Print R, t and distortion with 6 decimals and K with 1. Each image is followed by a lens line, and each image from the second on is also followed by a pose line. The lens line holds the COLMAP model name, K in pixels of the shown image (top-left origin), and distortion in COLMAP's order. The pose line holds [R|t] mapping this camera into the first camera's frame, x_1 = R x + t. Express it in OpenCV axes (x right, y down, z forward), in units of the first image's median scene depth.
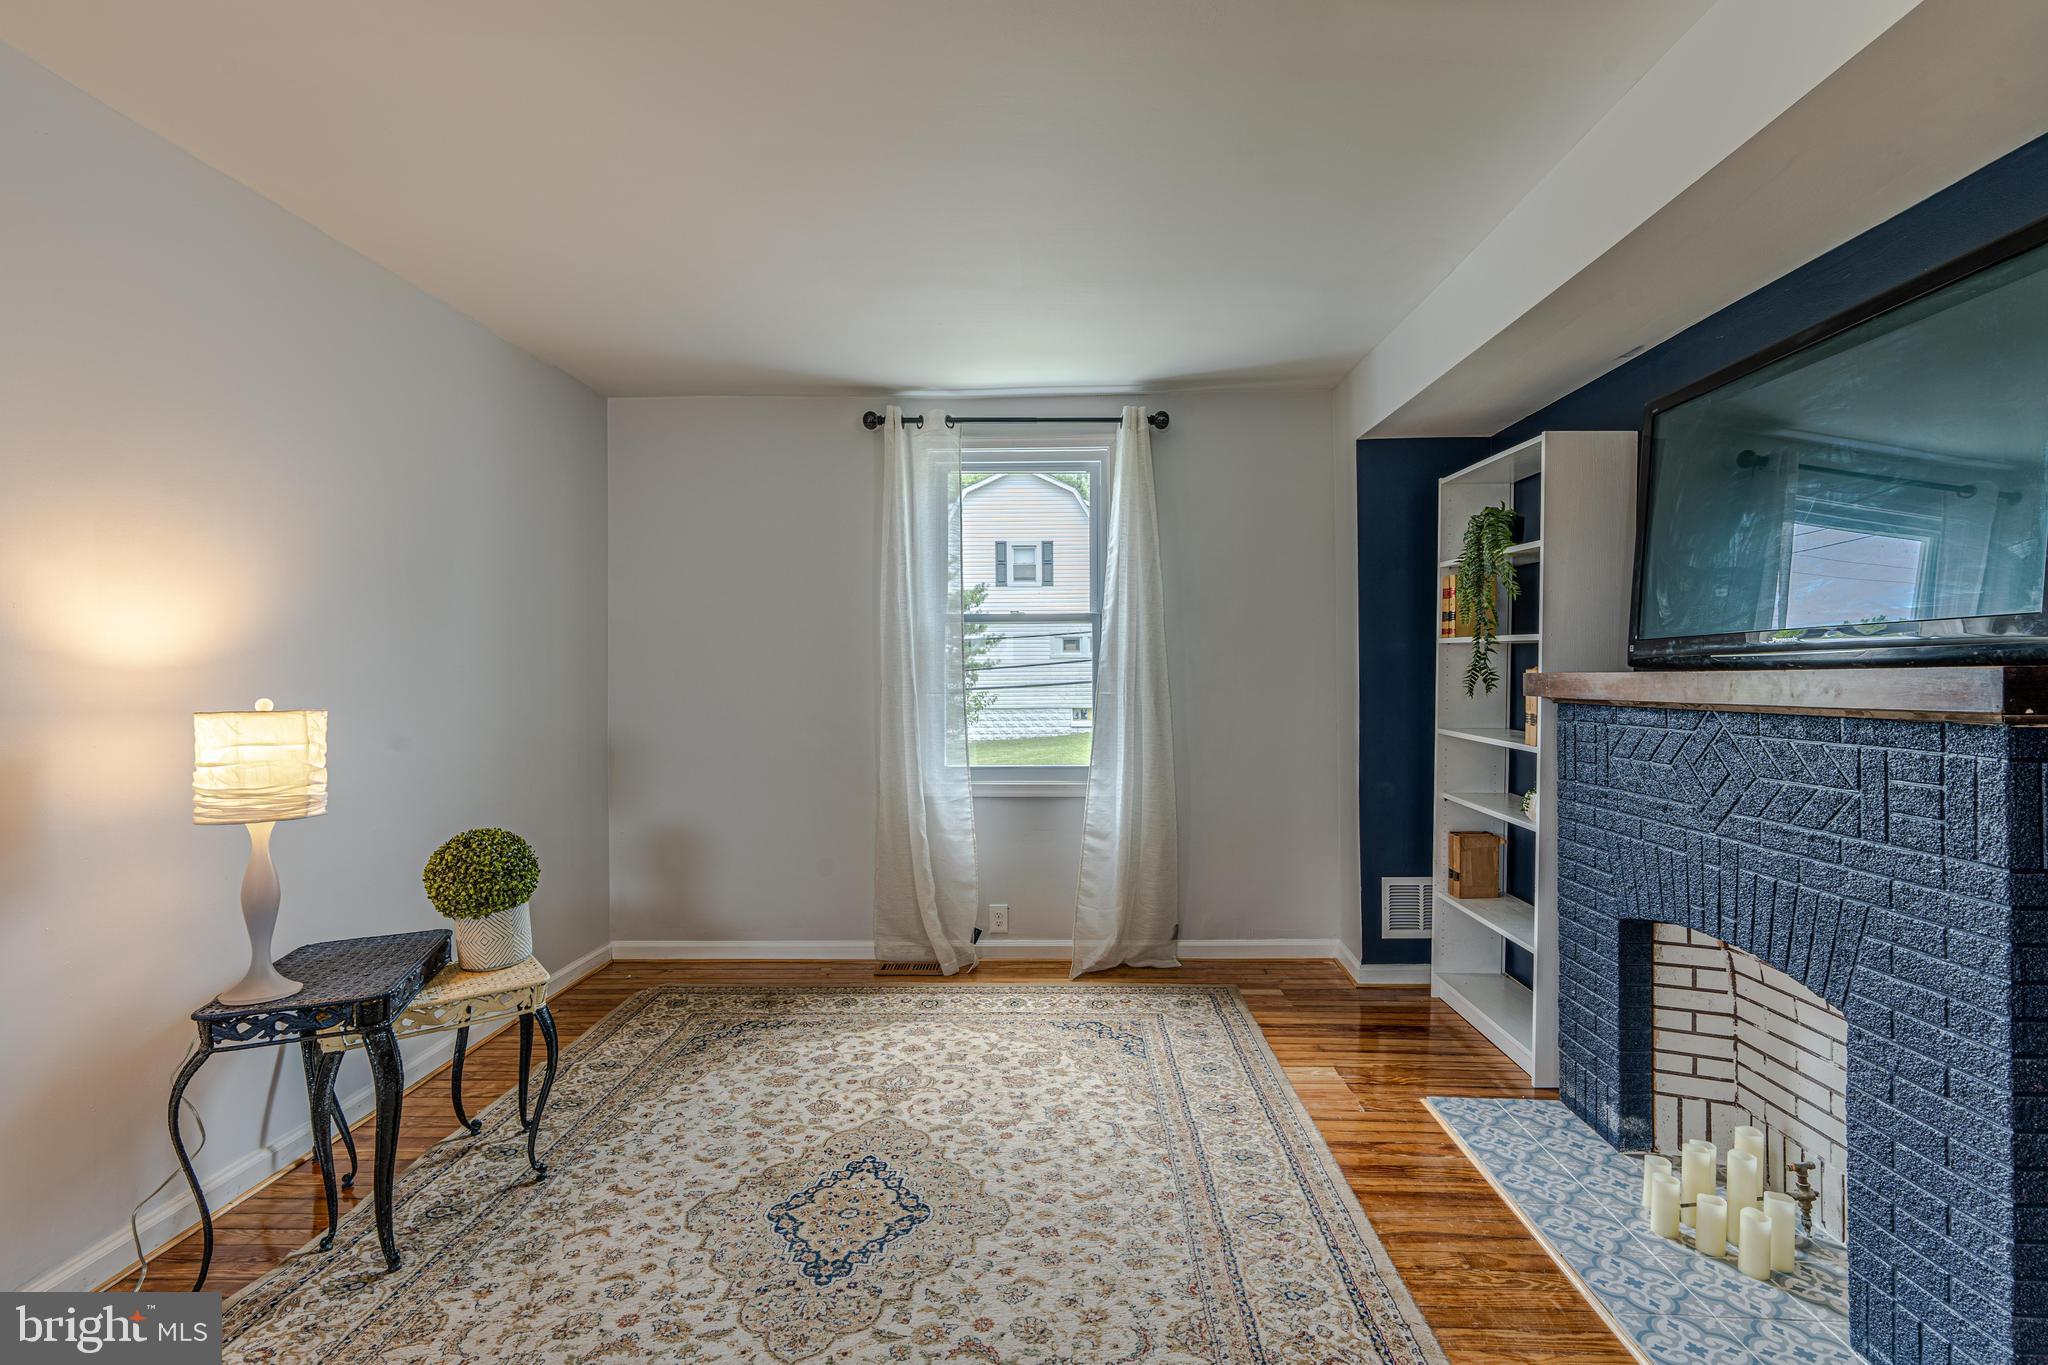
lens RADIAL K [[983.9, 0, 1197.8], [0, 983.9, 671.3], [0, 0, 1]] dist [-0.002557, -0.000434]
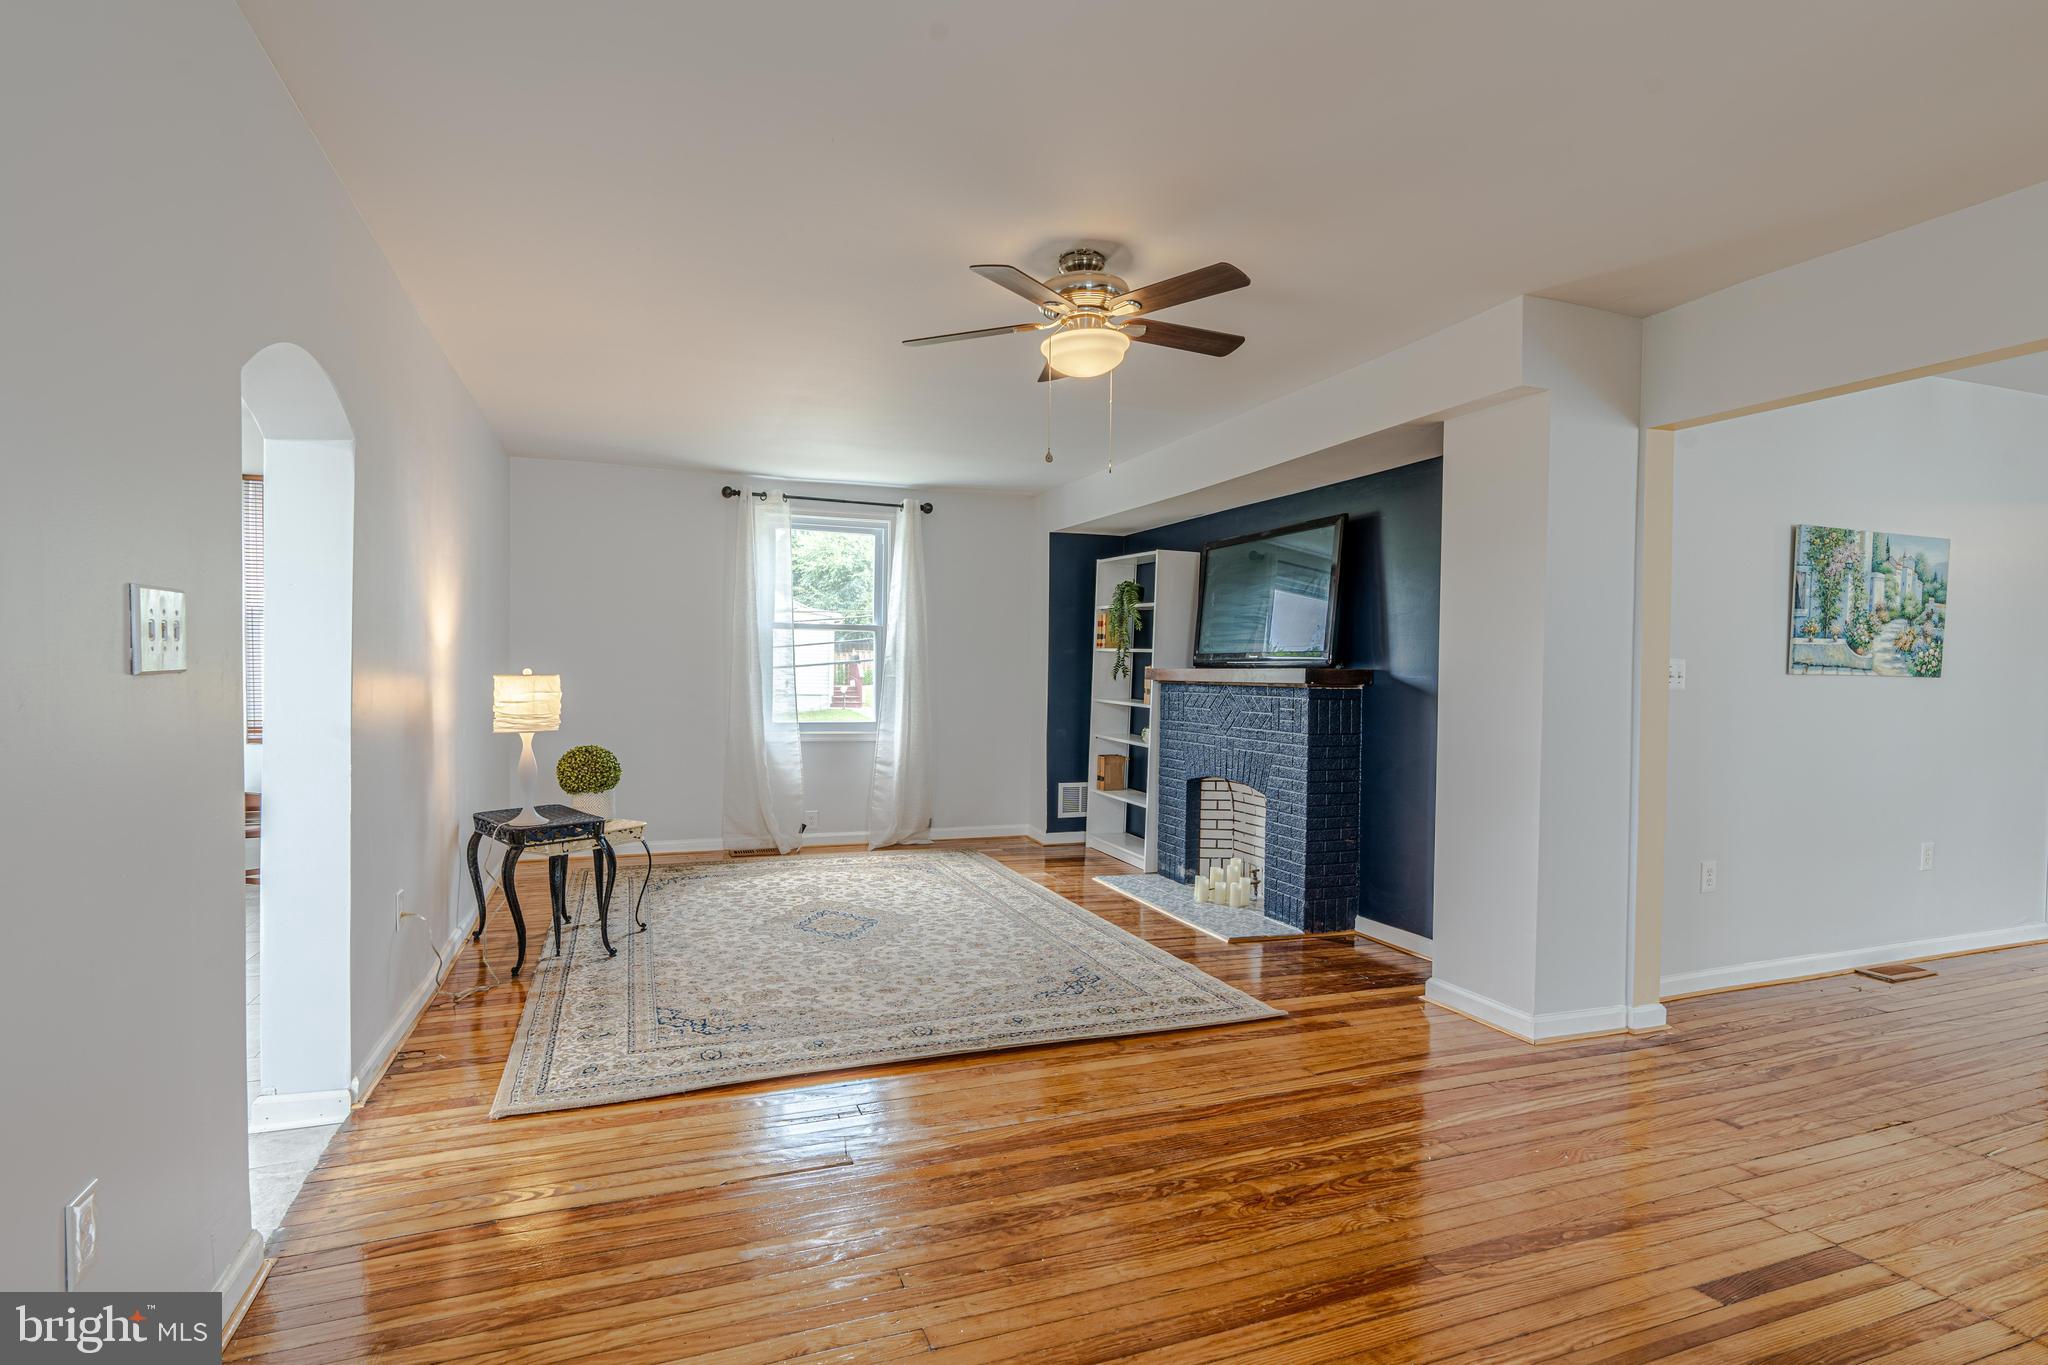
lens RADIAL K [[963.9, 0, 1024.0], [0, 963.9, 682.5], [0, 0, 1]] dist [0.000034, -0.000064]
pose [[0.969784, 0.016081, 0.243435, -0.394198], [-0.020604, 0.999659, 0.016044, 0.004508], [-0.243094, -0.020575, 0.969784, -0.868228]]
